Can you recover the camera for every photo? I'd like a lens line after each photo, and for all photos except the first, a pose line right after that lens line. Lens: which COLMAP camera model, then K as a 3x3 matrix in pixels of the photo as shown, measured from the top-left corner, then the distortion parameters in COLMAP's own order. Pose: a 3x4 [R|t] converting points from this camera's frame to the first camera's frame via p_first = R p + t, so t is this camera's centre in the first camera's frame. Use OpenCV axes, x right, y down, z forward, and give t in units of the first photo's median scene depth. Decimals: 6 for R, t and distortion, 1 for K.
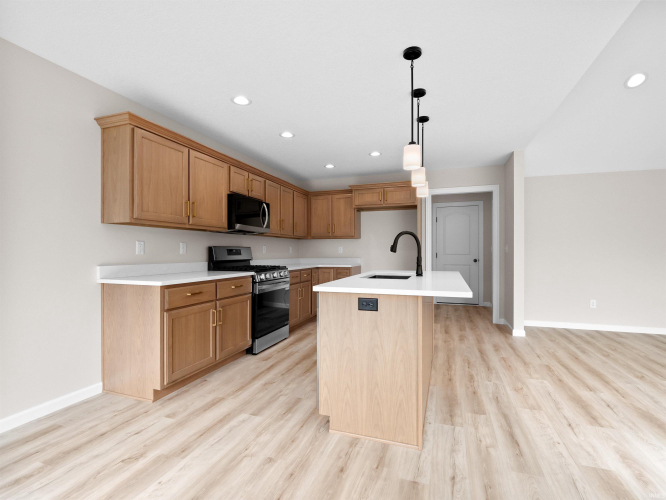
lens RADIAL K [[323.0, 0, 332.5], [0, 323.0, 249.2], [0, 0, 1]] dist [0.004355, 0.000310]
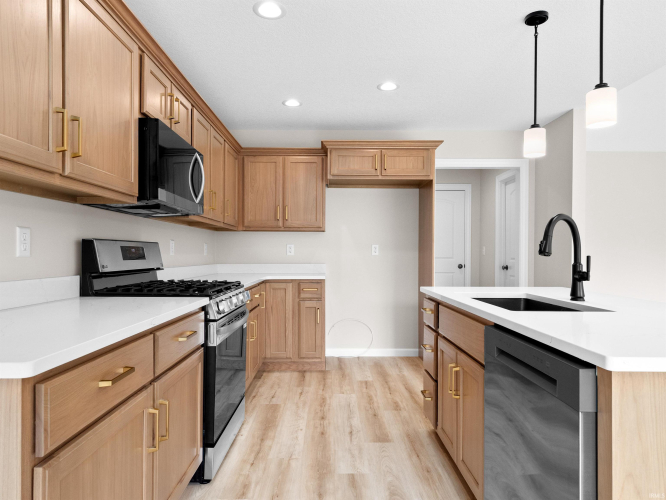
lens RADIAL K [[423.1, 0, 332.9], [0, 423.1, 253.7], [0, 0, 1]] dist [0.005292, 0.000568]
pose [[0.943120, 0.006511, 0.332388, -0.216182], [-0.009582, 0.999925, 0.007600, 0.002748], [-0.332314, -0.010353, 0.943112, 0.308664]]
